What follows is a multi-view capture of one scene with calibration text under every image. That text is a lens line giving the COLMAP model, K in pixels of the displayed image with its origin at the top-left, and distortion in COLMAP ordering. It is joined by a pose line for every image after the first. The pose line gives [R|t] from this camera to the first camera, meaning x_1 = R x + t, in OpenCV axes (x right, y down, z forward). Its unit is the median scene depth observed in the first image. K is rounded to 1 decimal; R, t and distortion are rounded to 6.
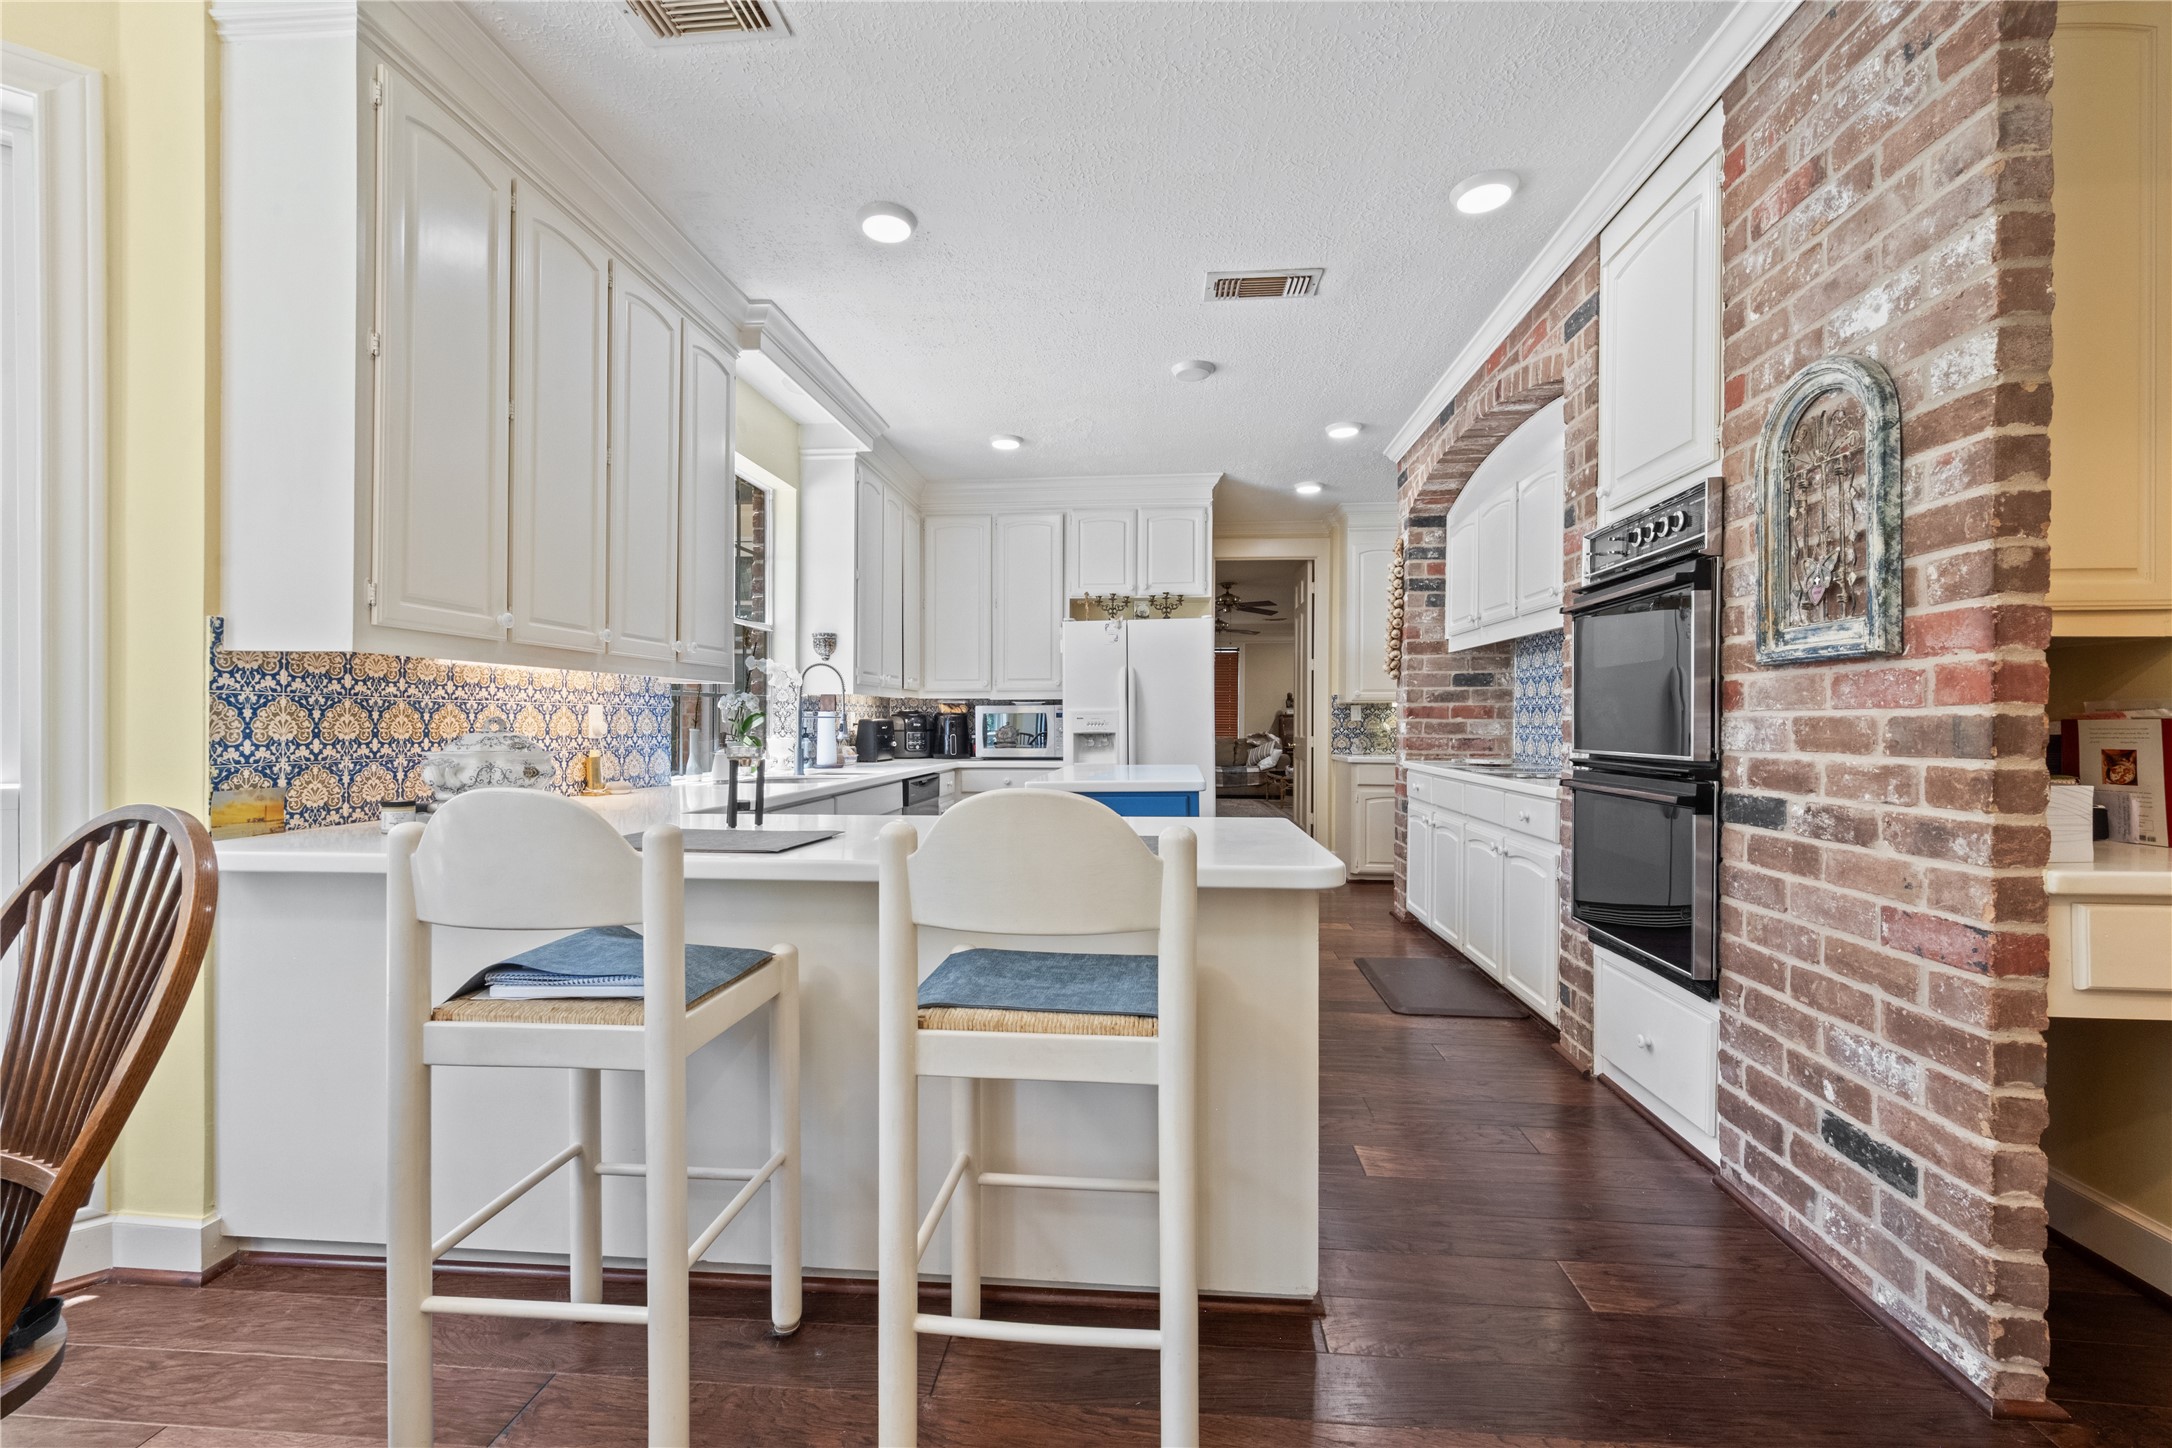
lens RADIAL K [[869.5, 0, 1069.9], [0, 869.5, 722.0], [0, 0, 1]] dist [0.000908, -0.000027]
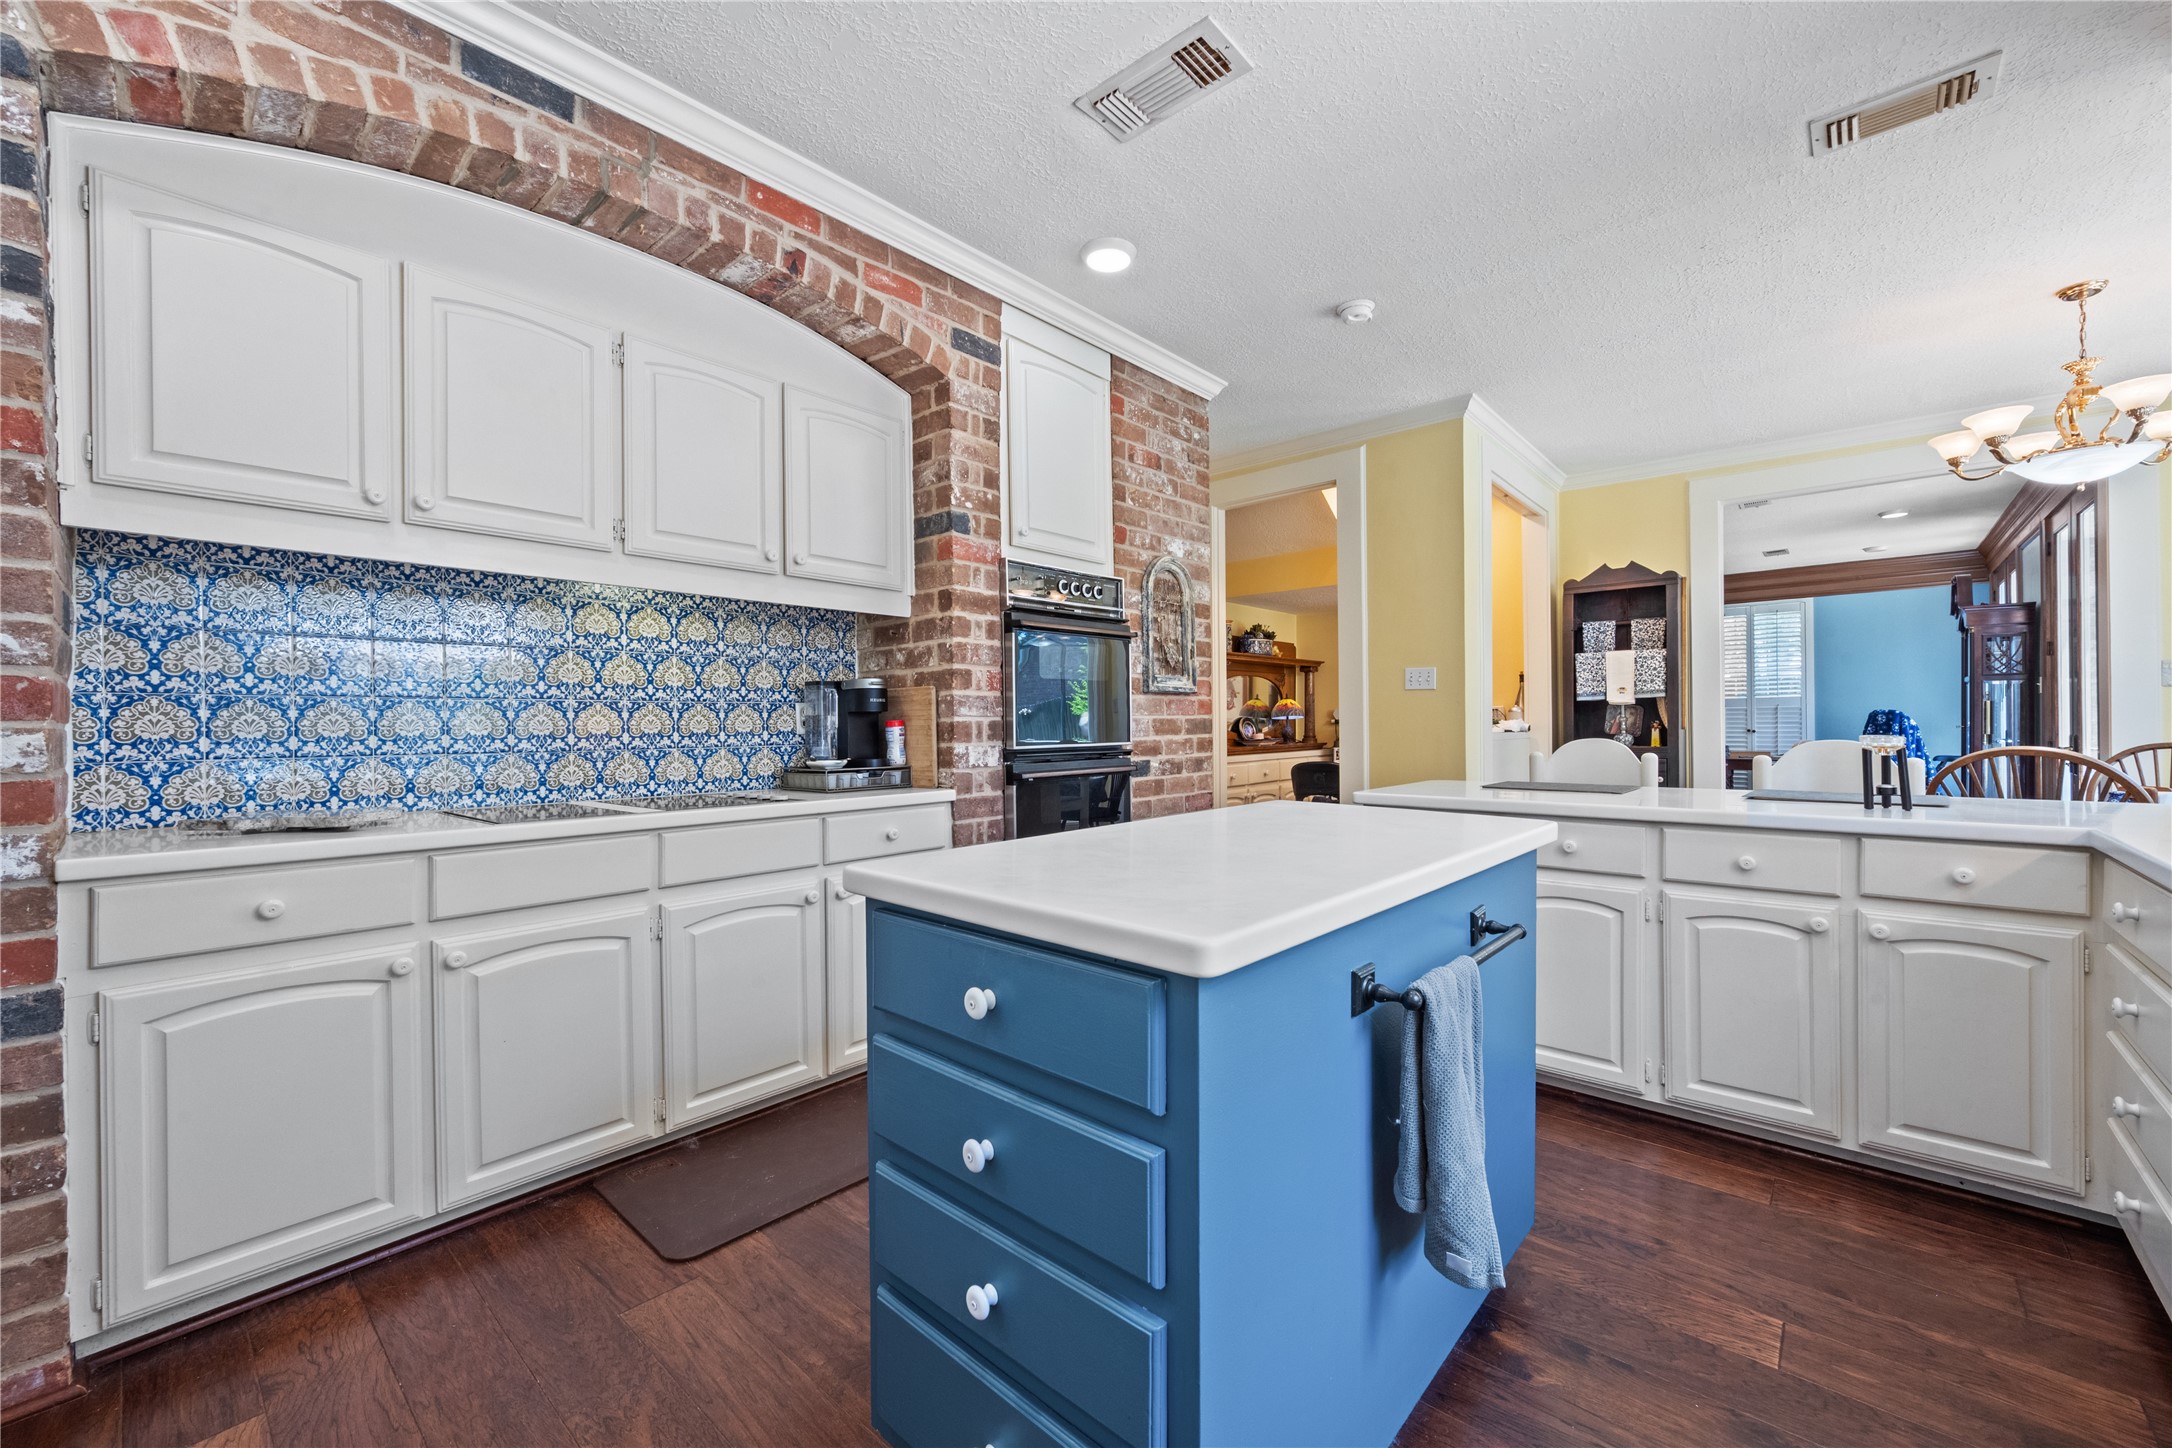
lens RADIAL K [[869.5, 0, 1069.9], [0, 869.5, 722.0], [0, 0, 1]] dist [0.000908, -0.000027]
pose [[-0.808488, 0.006248, 0.588479, -0.131762], [0.008039, 0.999968, 0.000428, -0.000282], [-0.588457, 0.005077, -0.808512, 1.745319]]
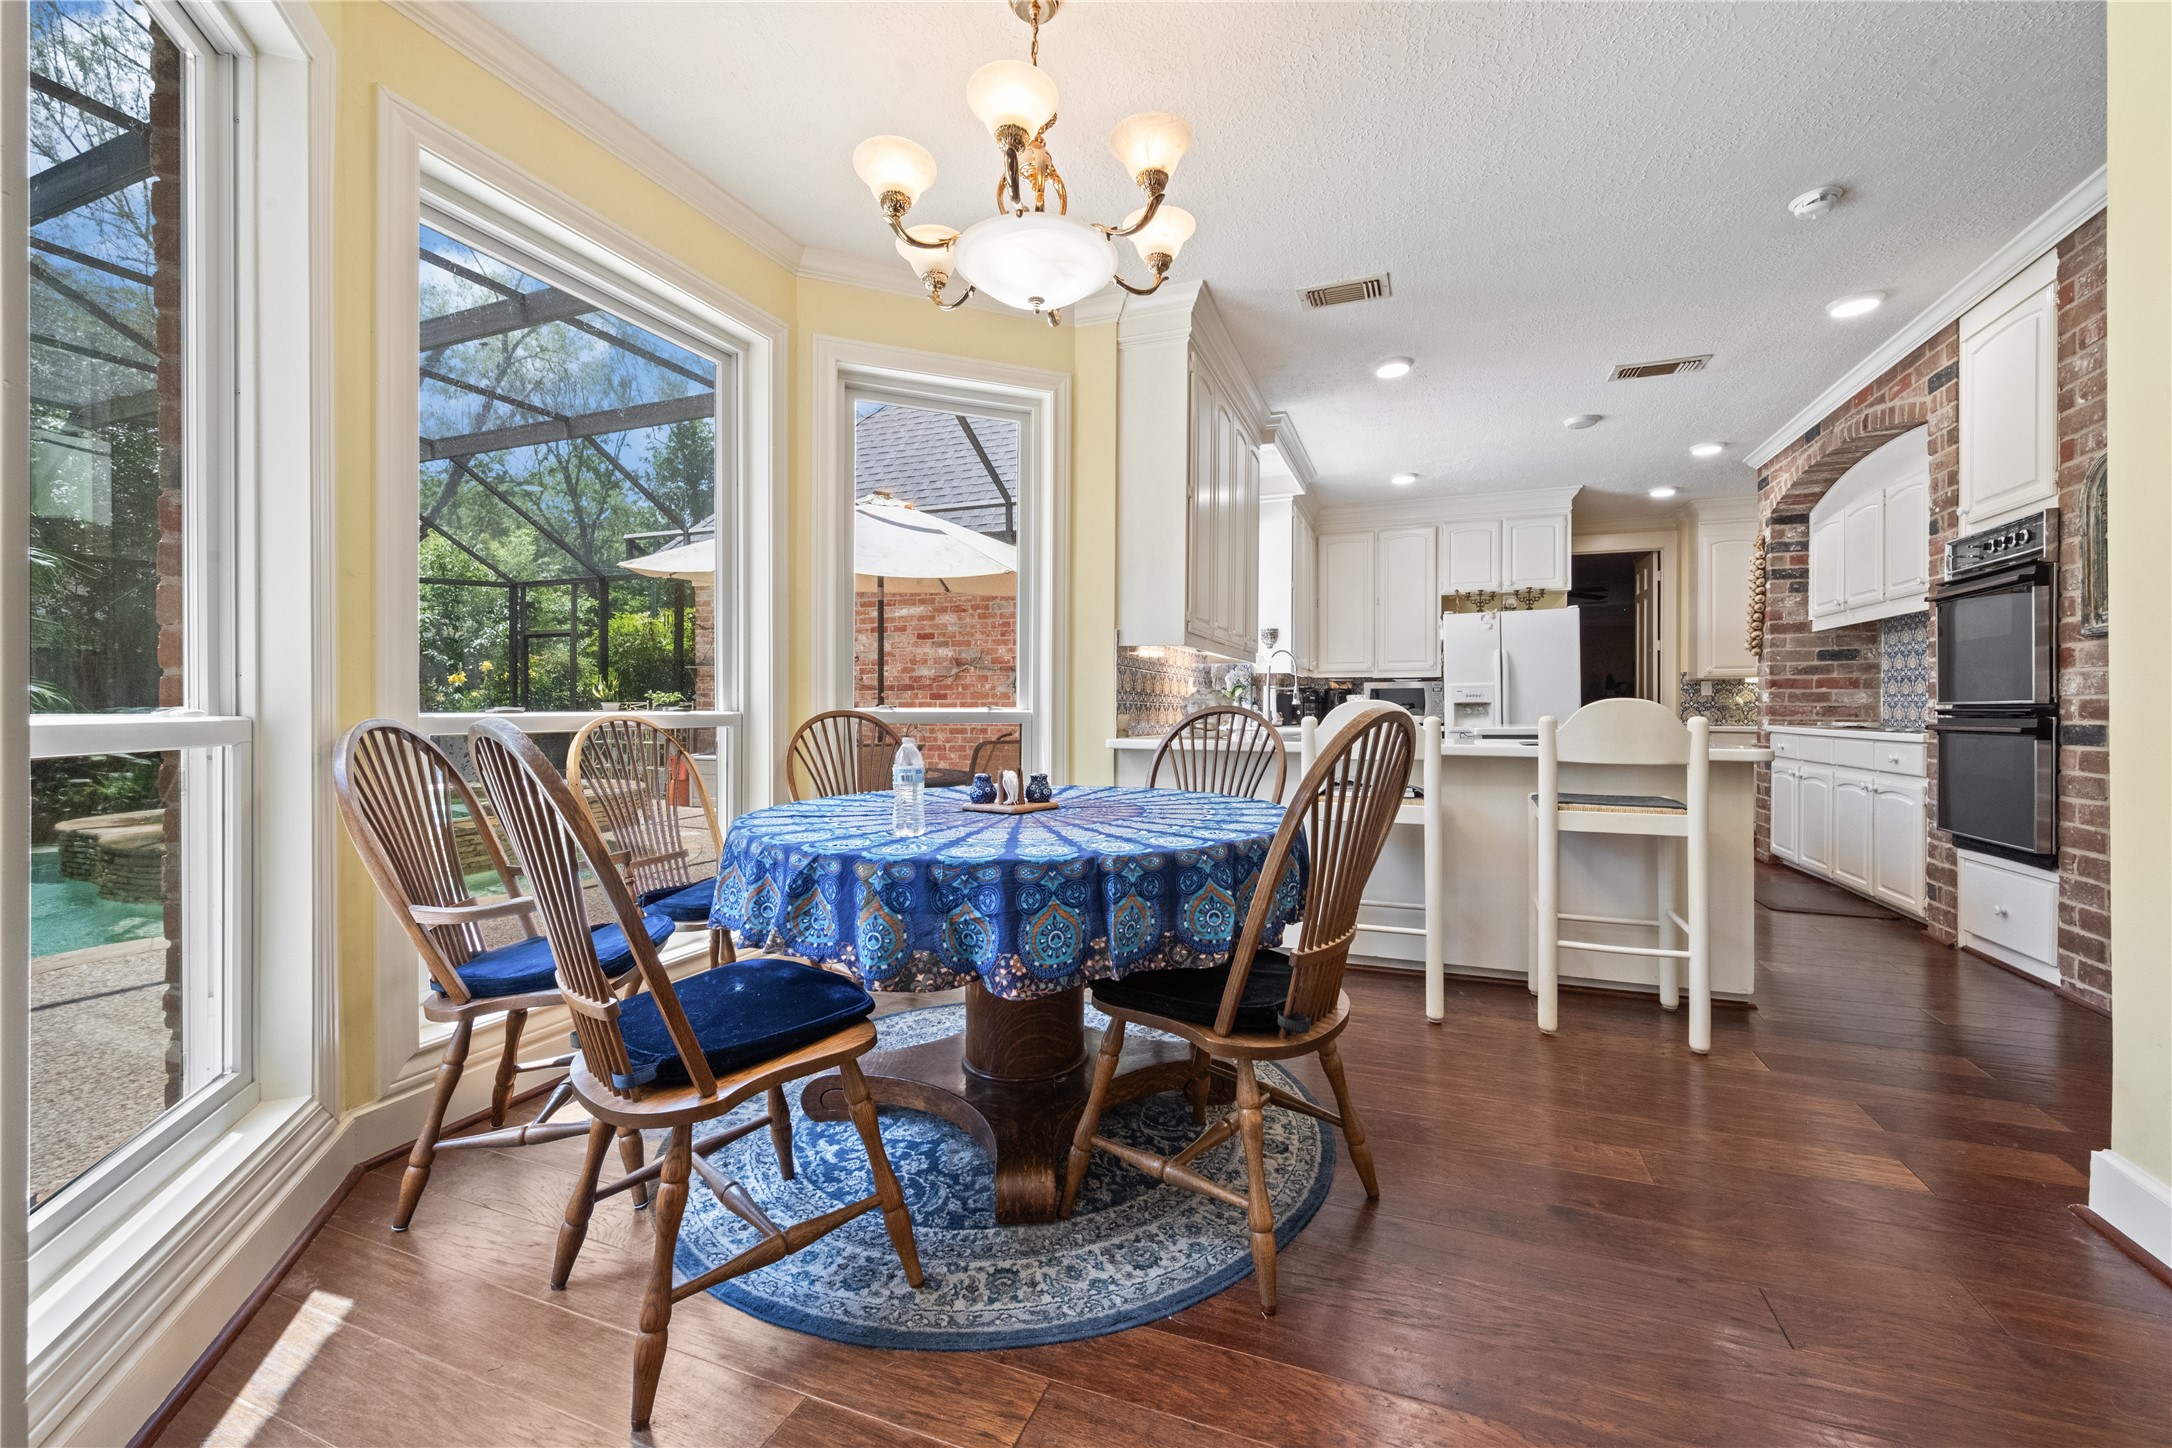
lens RADIAL K [[853.5, 0, 1084.9], [0, 853.5, 703.5], [0, 0, 1]] dist [-0.001079, 0.000999]
pose [[0.962015, -0.001207, -0.272994, -0.302775], [-0.000989, 0.999968, -0.007905, 0.041462], [0.272995, 0.007874, 0.961983, -0.579117]]
